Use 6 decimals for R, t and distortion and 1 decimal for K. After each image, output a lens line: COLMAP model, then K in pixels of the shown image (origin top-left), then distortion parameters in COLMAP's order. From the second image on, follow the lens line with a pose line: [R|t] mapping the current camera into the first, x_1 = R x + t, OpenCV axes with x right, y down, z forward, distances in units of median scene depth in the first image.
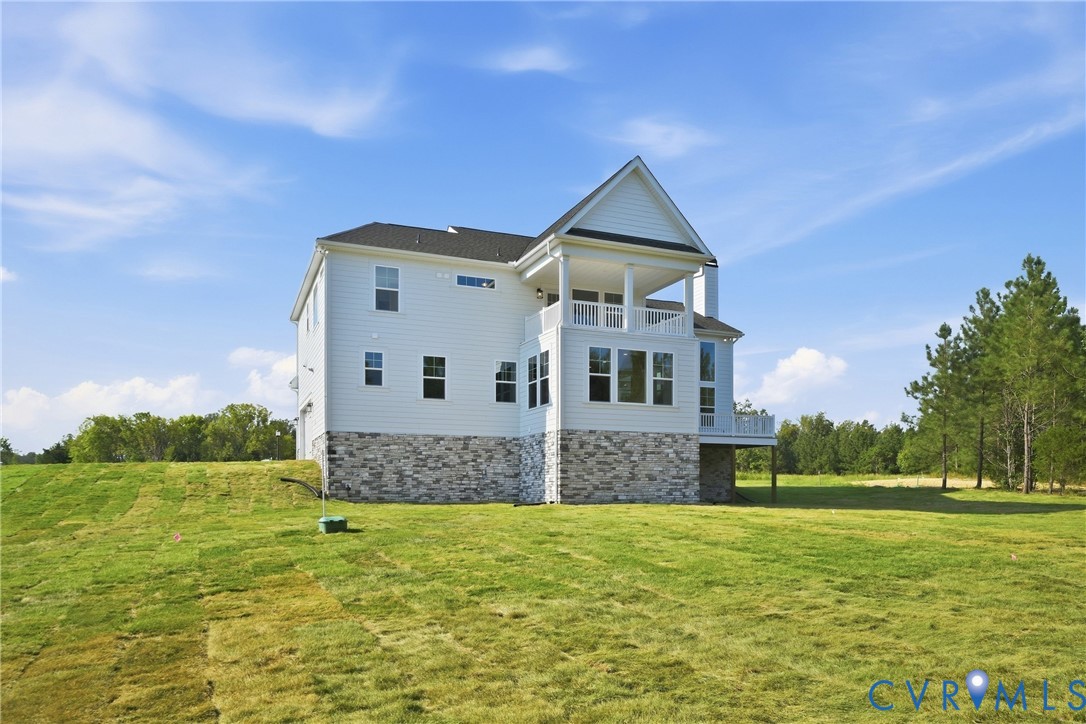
lens RADIAL K [[726.9, 0, 543.0], [0, 726.9, 362.2], [0, 0, 1]] dist [0.002161, 0.001026]
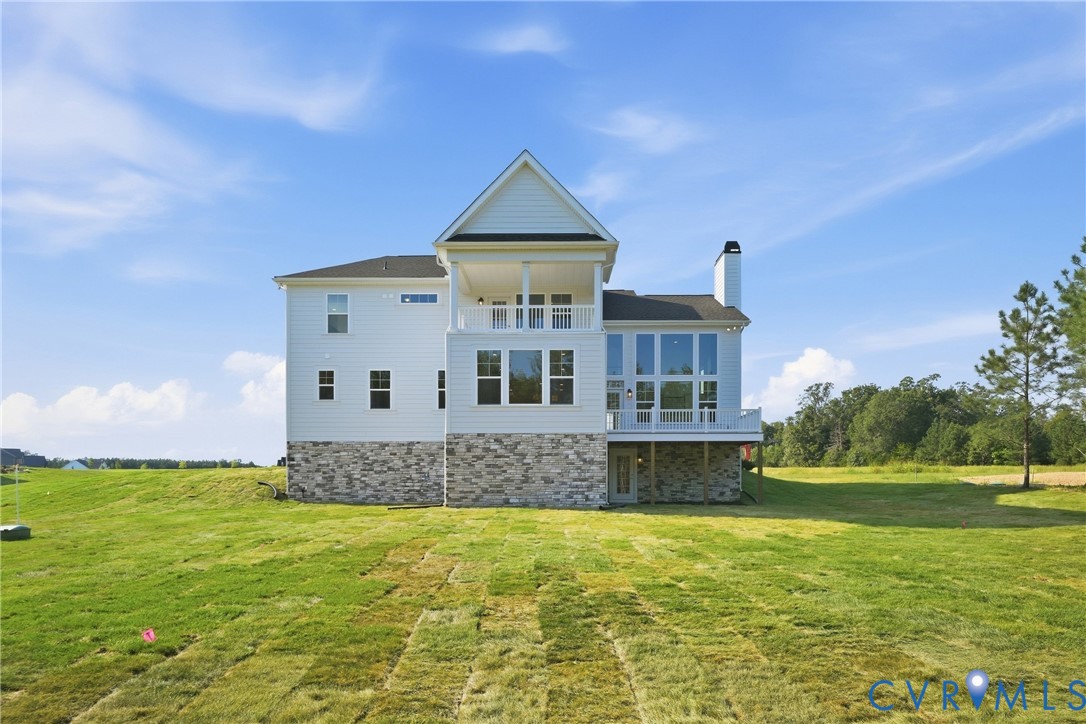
lens RADIAL K [[617.6, 0, 543.1], [0, 617.6, 385.2], [0, 0, 1]] dist [-0.000107, -0.000653]
pose [[0.923168, -0.061745, -0.379405, 0.448454], [0.069819, 0.997531, 0.007543, 0.025534], [0.378002, -0.033454, 0.925200, 0.235591]]
